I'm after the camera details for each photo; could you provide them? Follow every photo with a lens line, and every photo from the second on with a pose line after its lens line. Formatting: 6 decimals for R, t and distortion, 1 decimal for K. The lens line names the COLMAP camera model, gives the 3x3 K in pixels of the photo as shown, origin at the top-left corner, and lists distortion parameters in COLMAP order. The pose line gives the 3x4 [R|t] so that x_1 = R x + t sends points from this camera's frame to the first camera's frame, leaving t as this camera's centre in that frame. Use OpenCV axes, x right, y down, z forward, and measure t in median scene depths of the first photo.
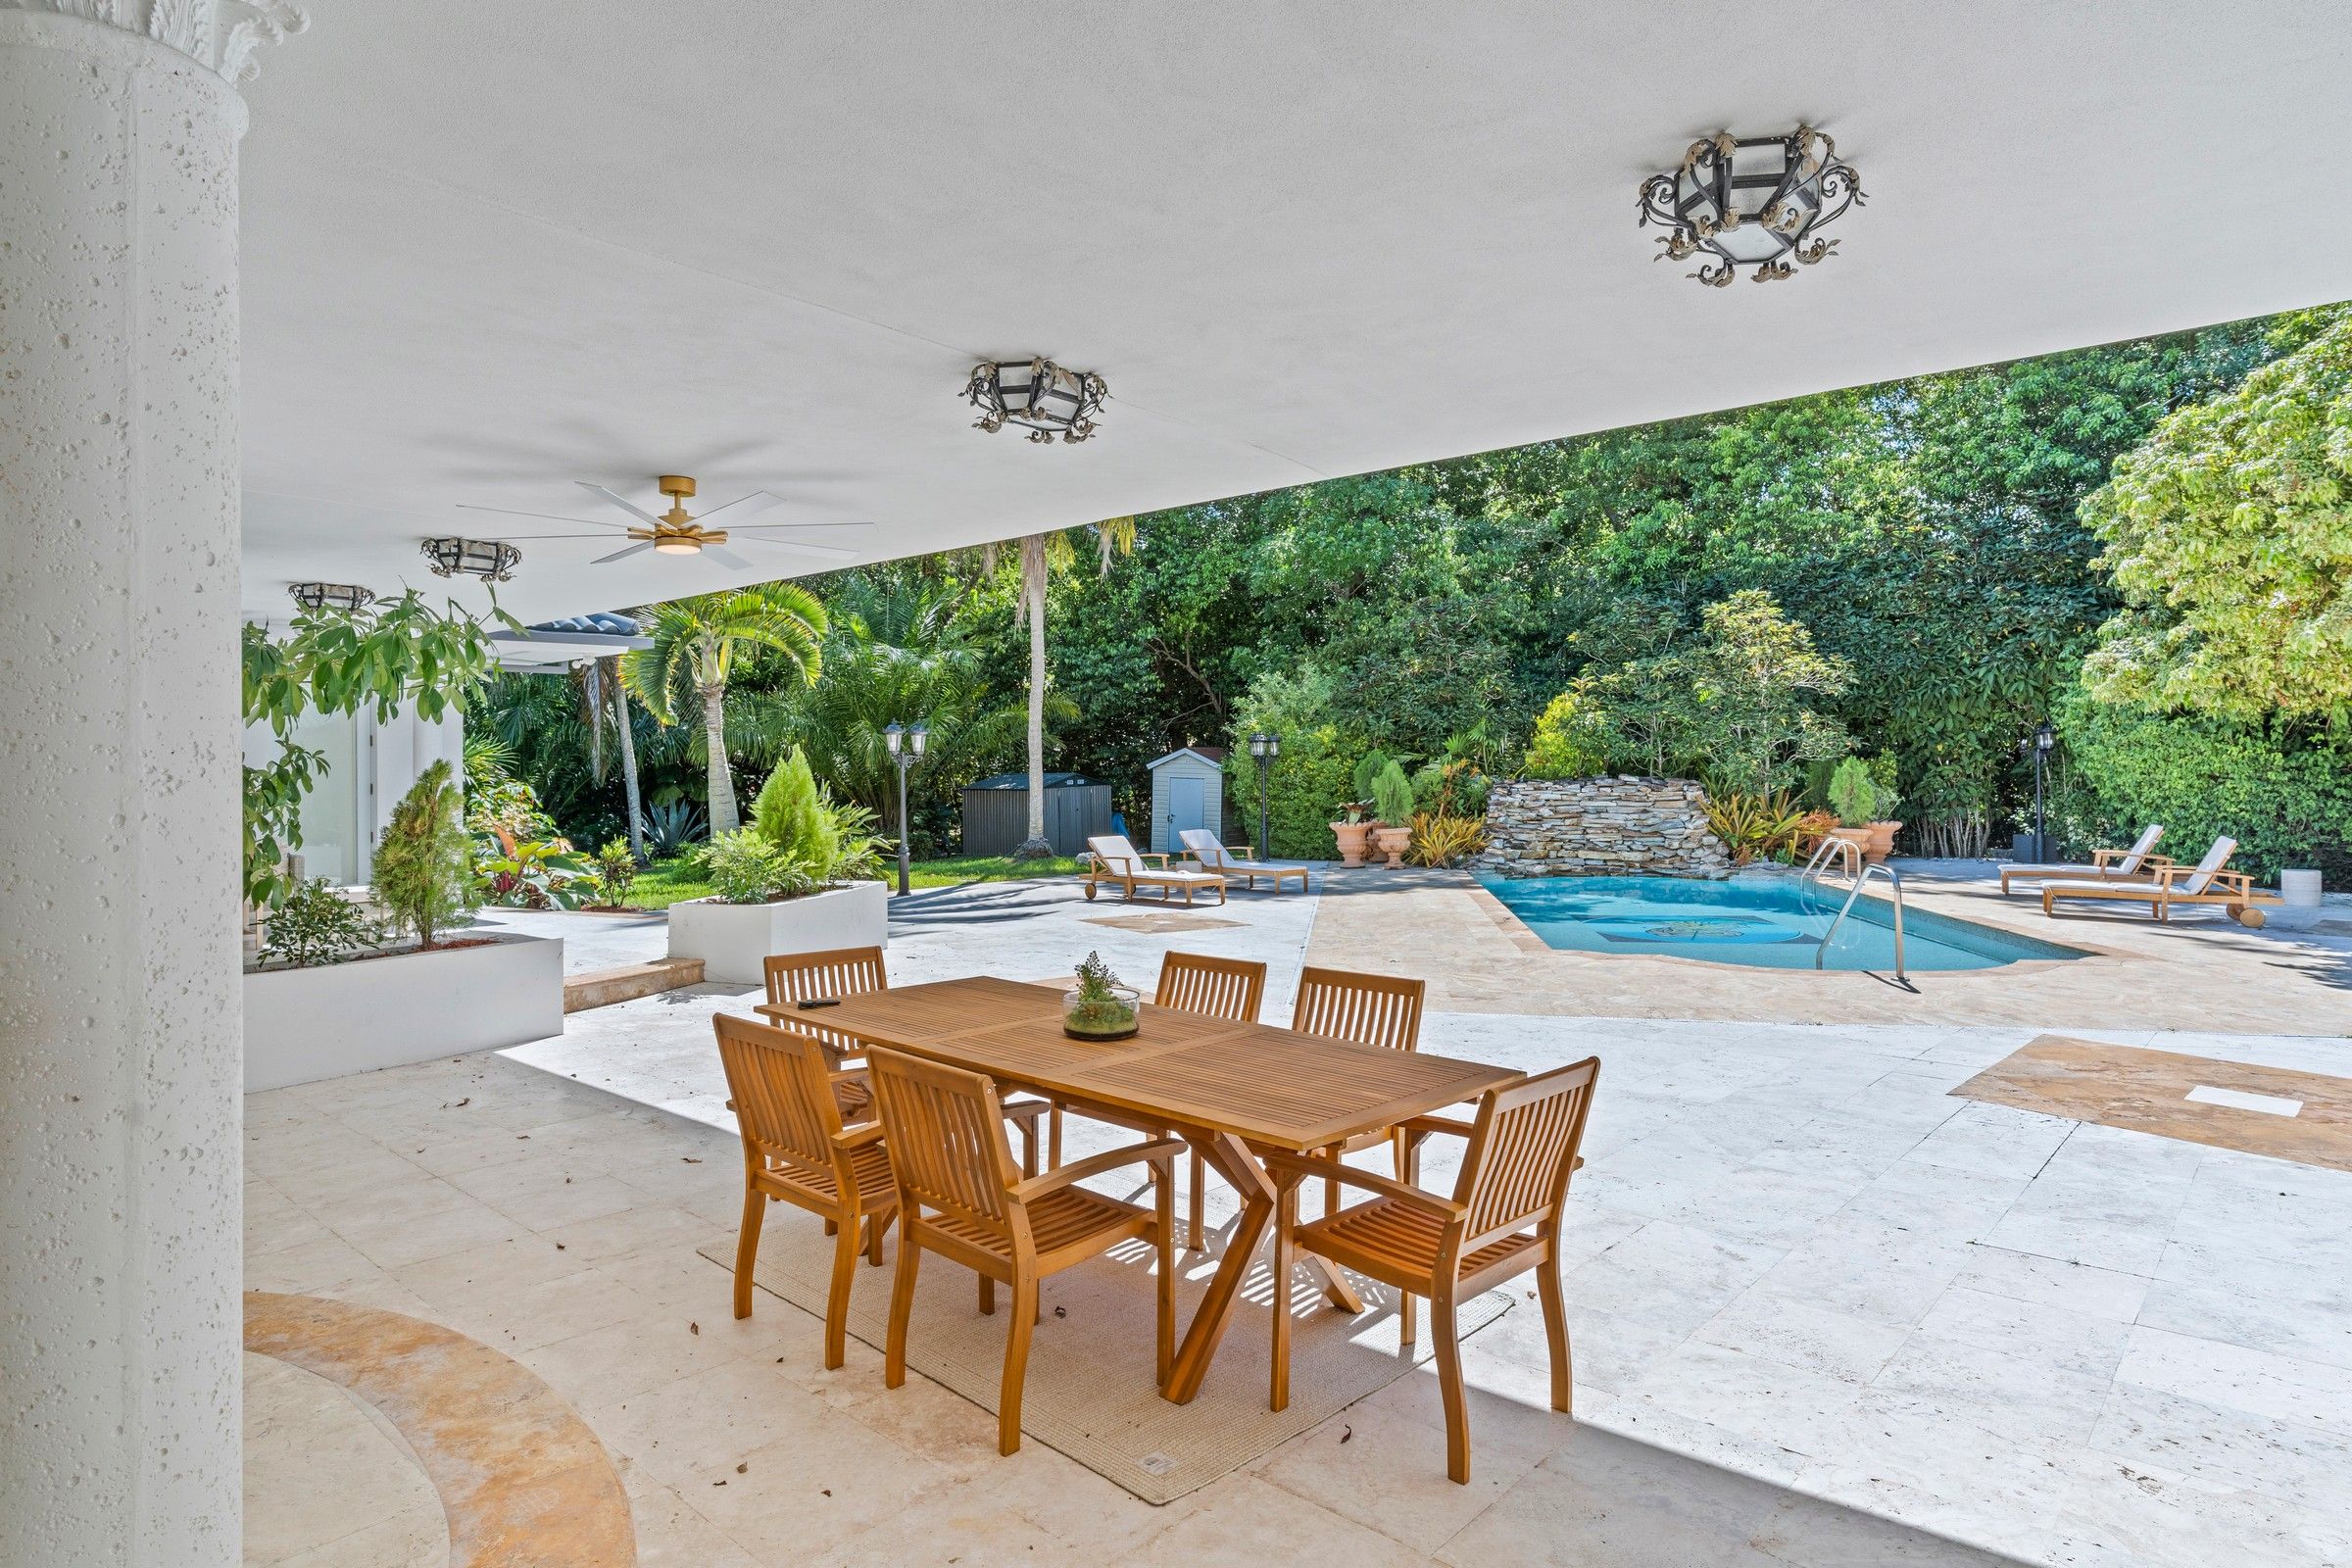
lens RADIAL K [[1318.9, 0, 1190.8], [0, 1318.9, 781.7], [0, 0, 1]] dist [-0.001788, 0.000342]
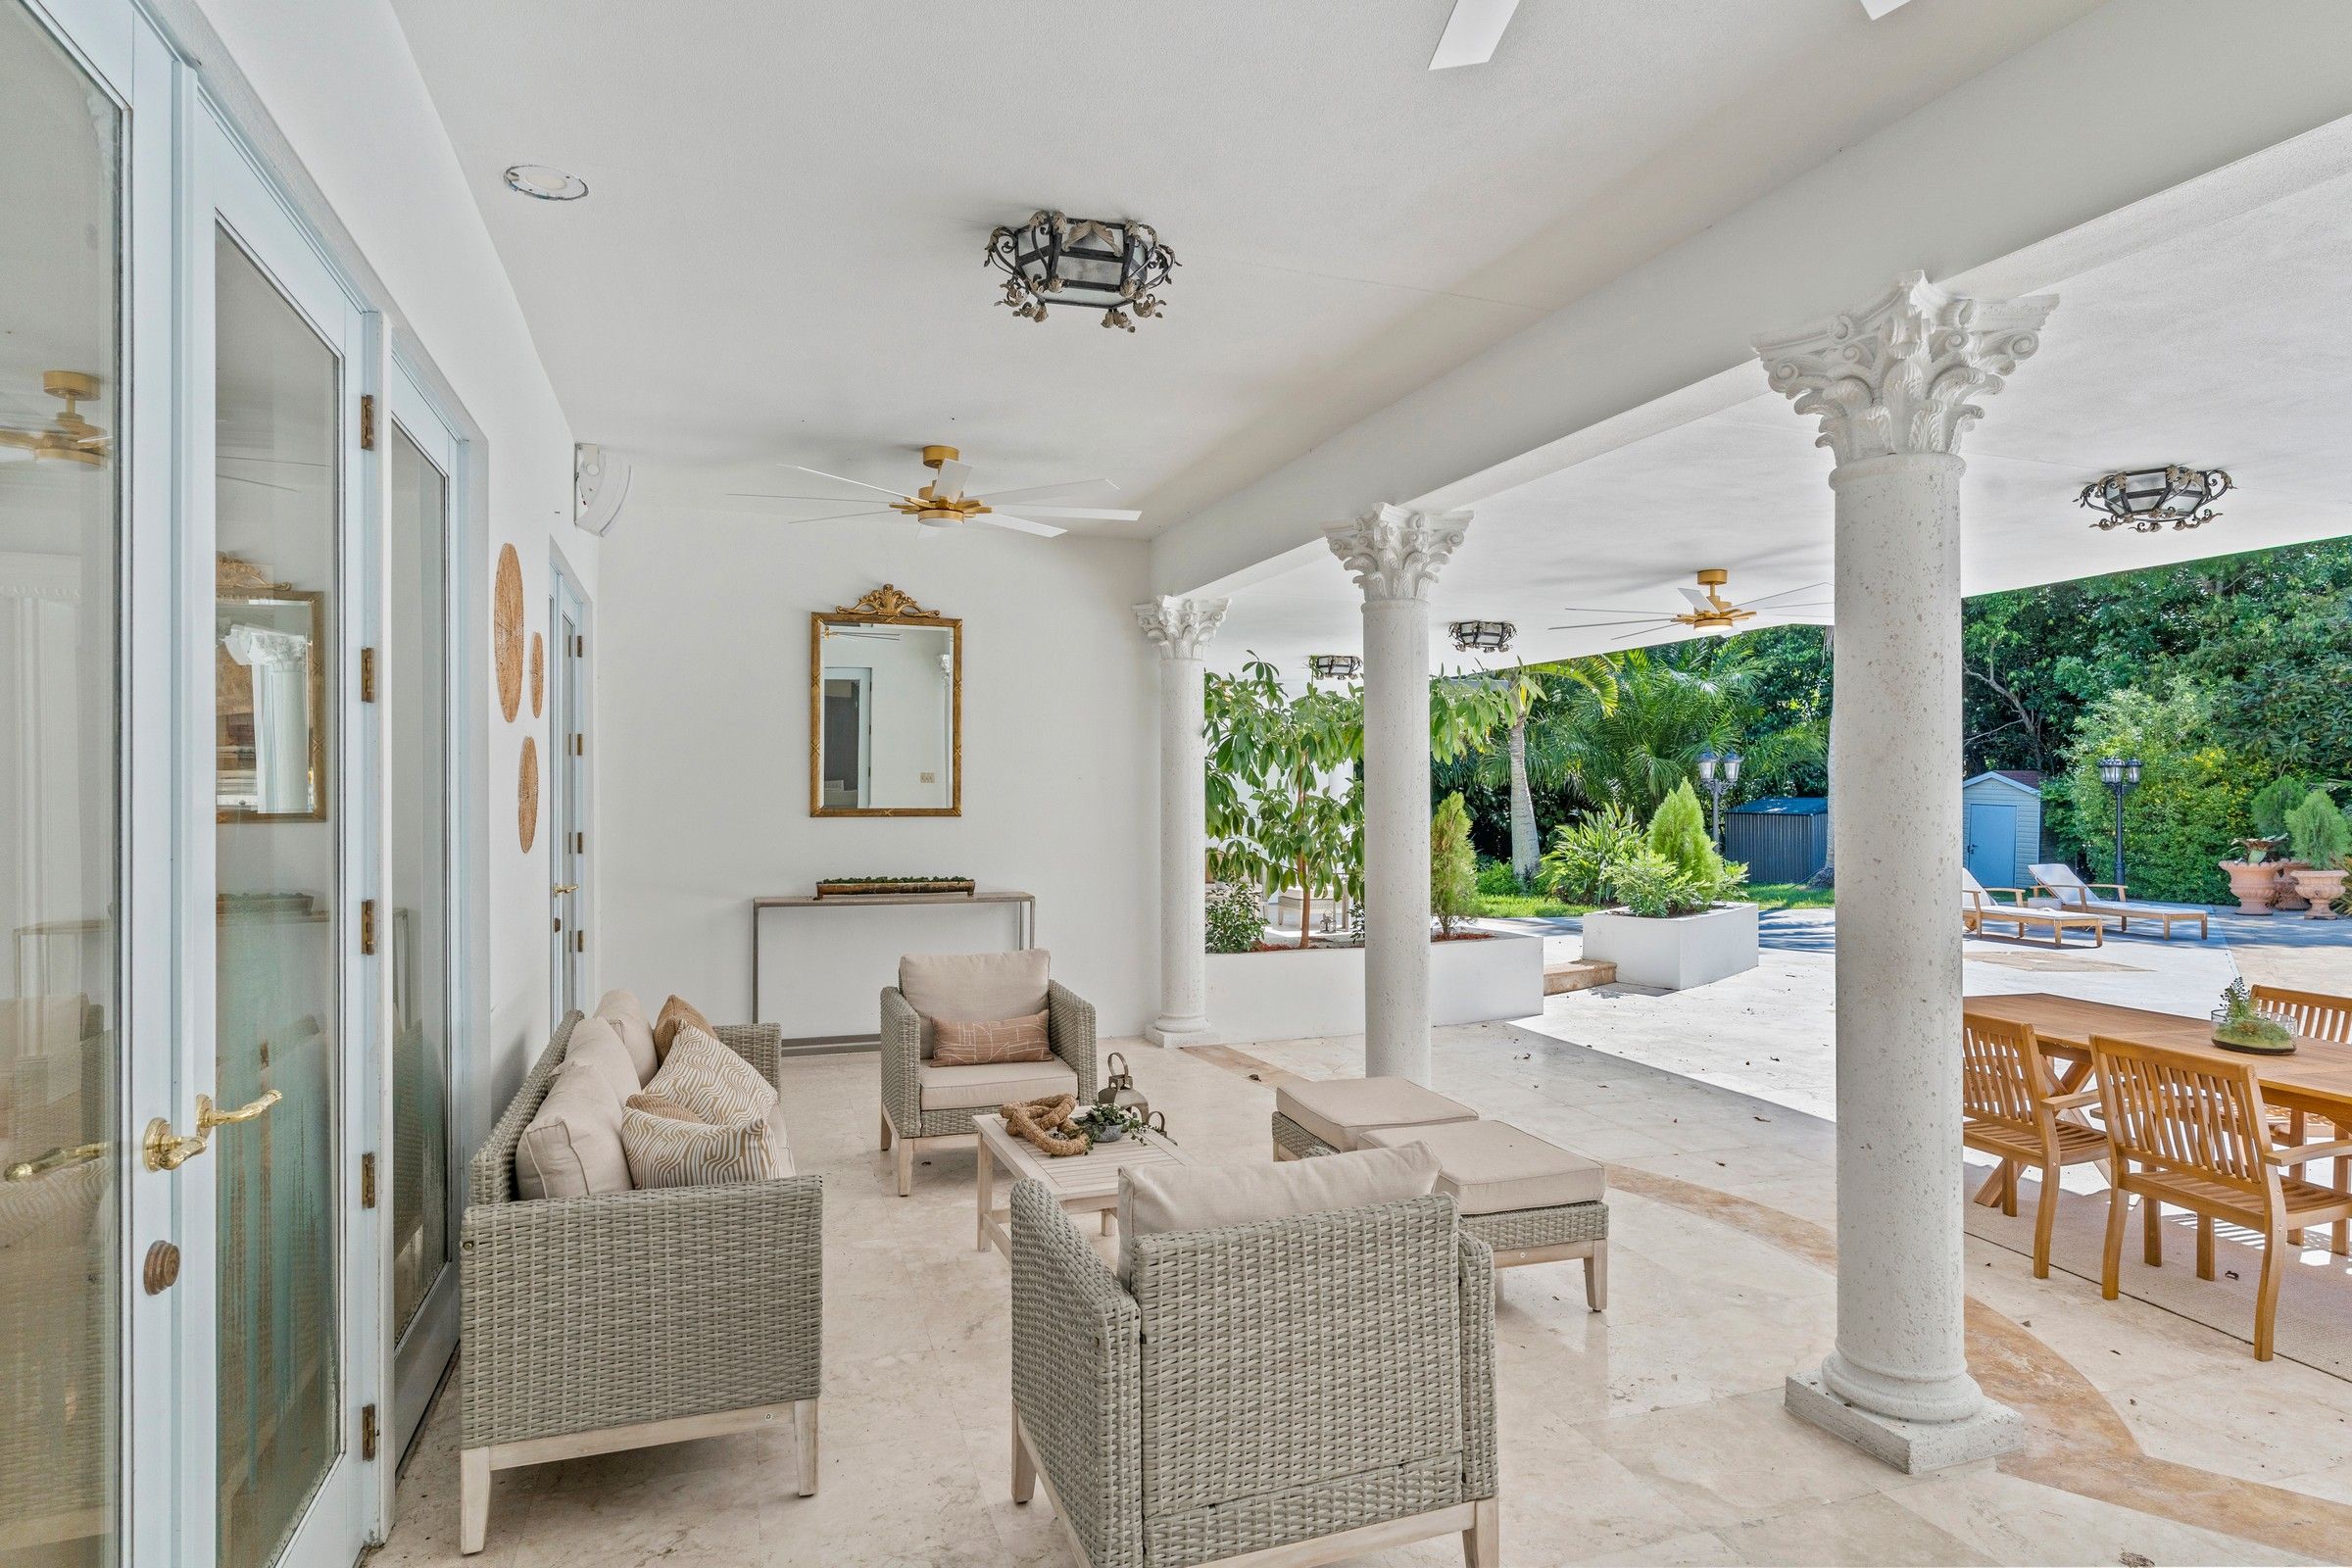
lens RADIAL K [[1315.4, 0, 1165.7], [0, 1315.4, 798.3], [0, 0, 1]] dist [0.003966, 0.001653]
pose [[0.866690, 0.011884, -0.498705, -0.065676], [-0.012125, 0.999923, 0.002755, -0.004281], [0.498699, 0.003660, 0.866767, -0.099525]]
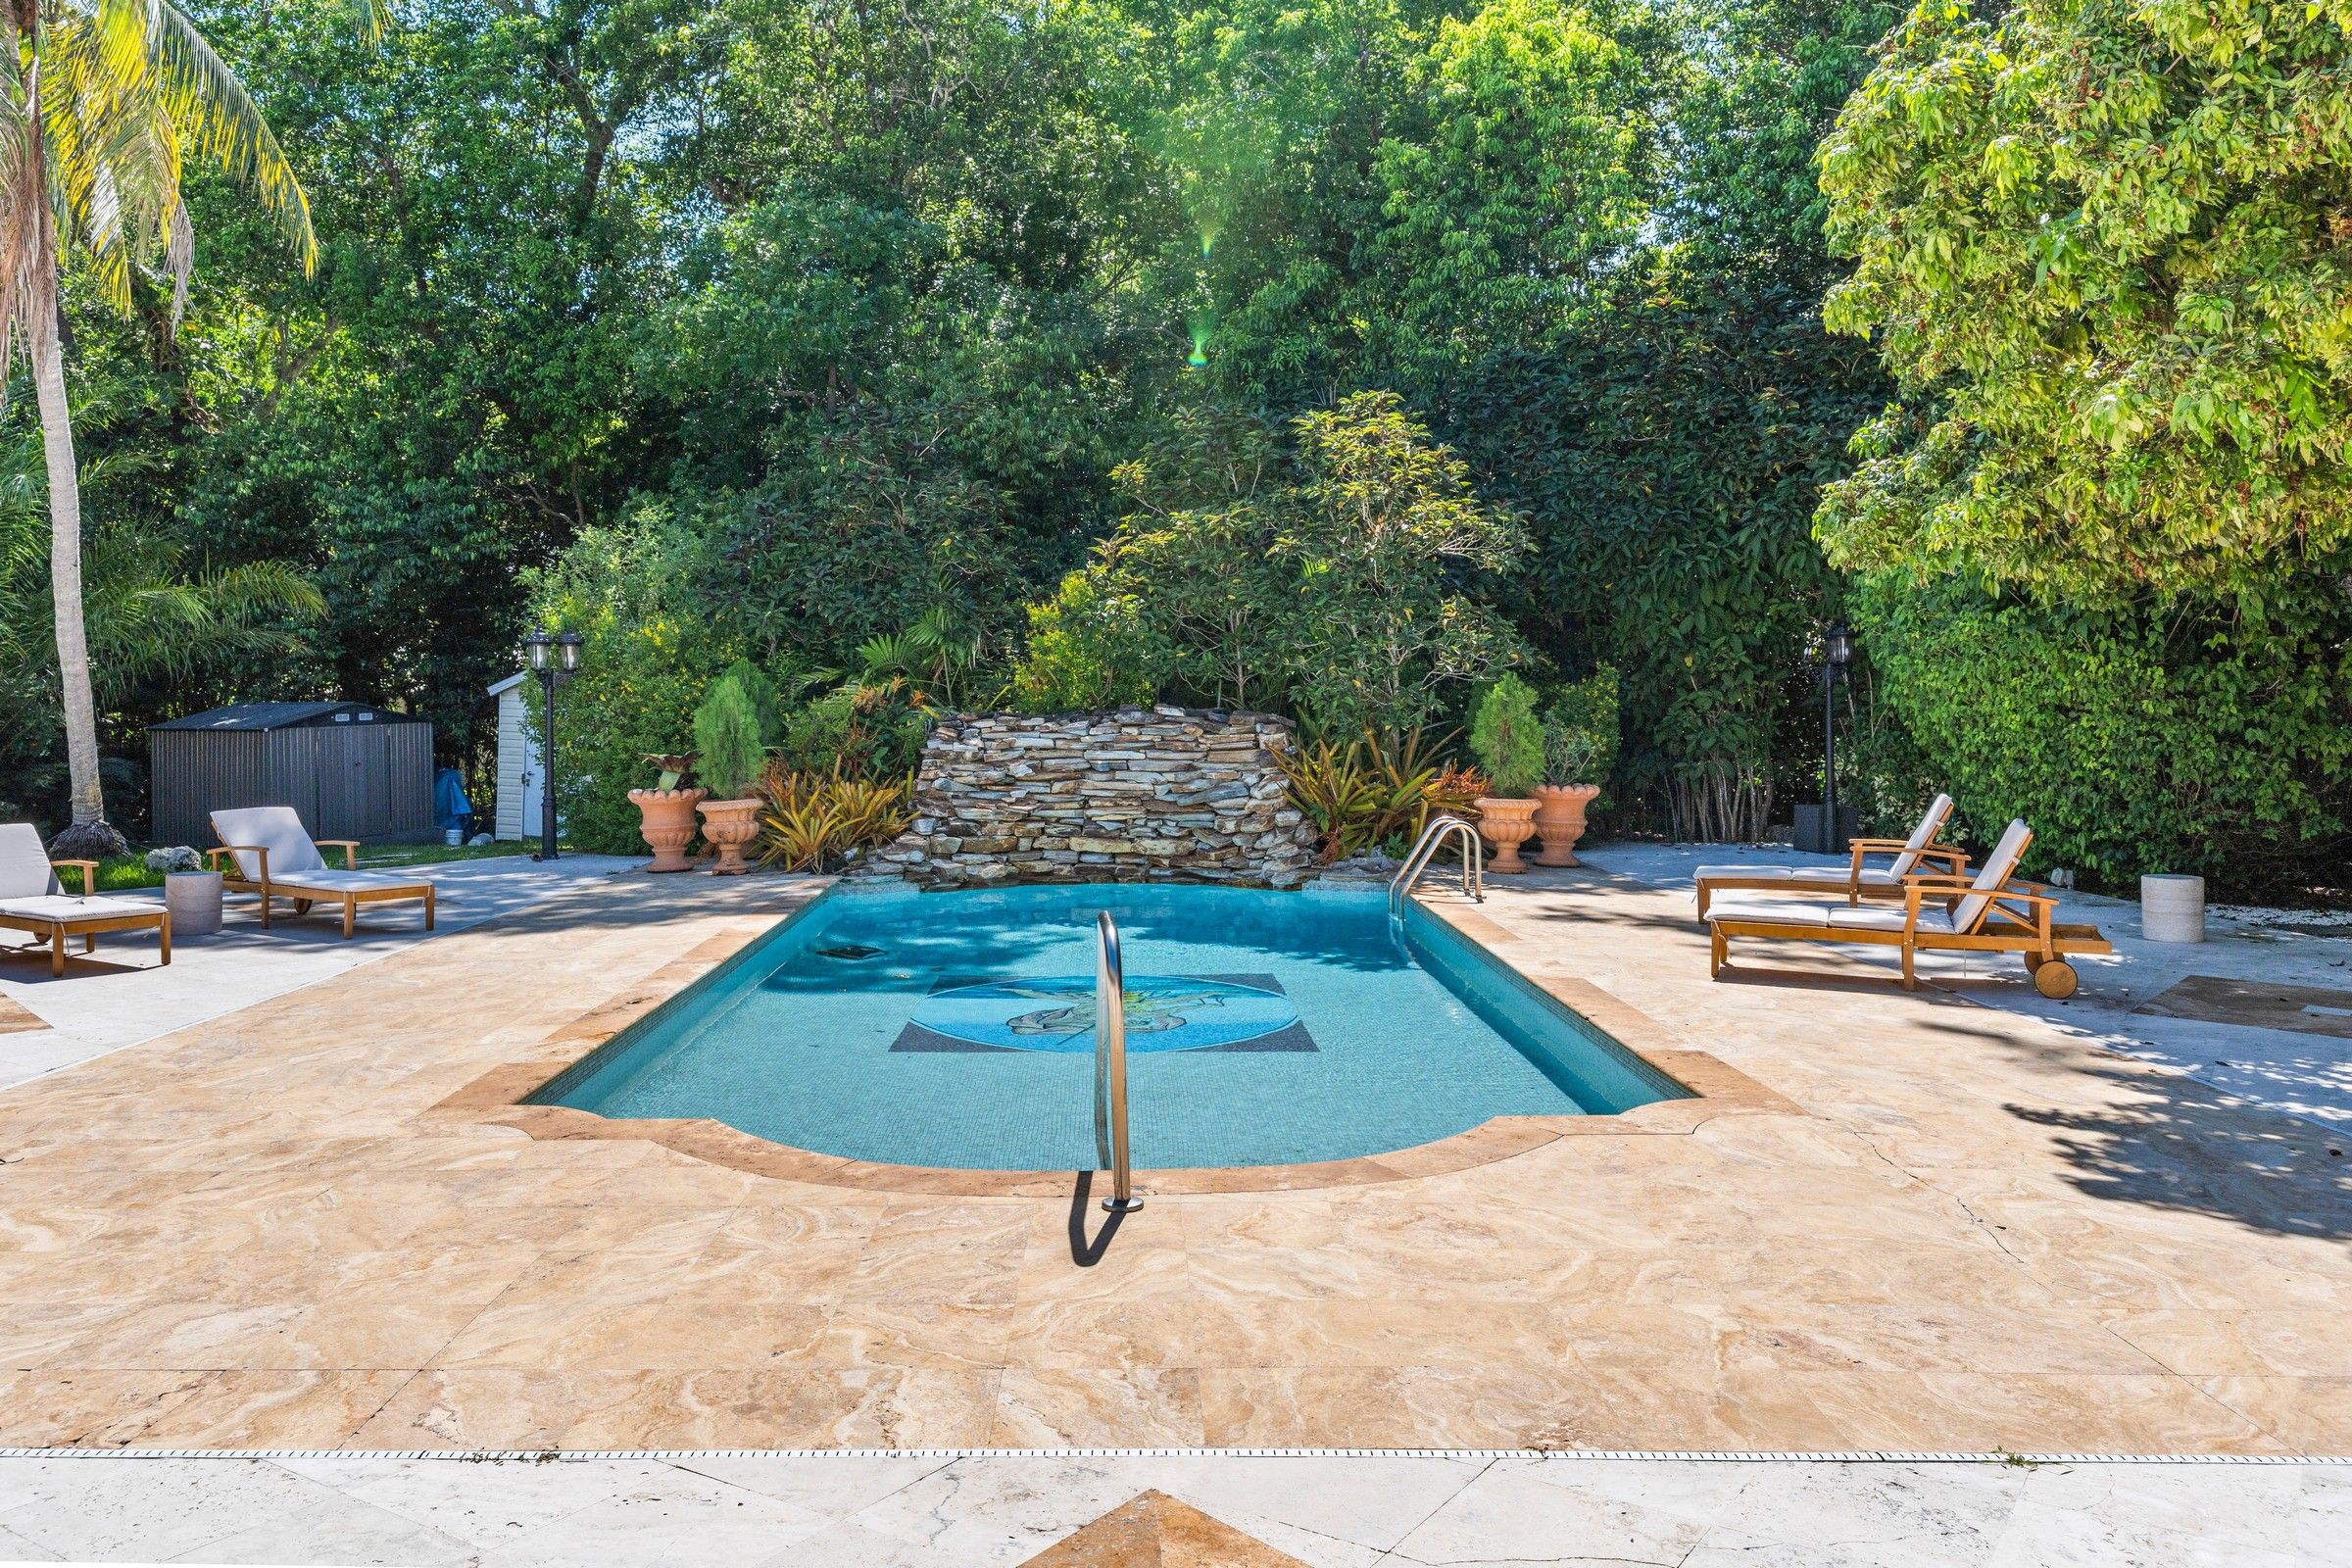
lens RADIAL K [[1822.7, 0, 1172.3], [0, 1822.7, 712.3], [0, 0, 1]] dist [-0.004970, -0.006866]
pose [[0.990733, 0.002038, 0.135809, 0.239440], [-0.001360, 0.999986, -0.005085, 0.002252], [-0.135818, 0.004854, 0.990722, 0.222262]]
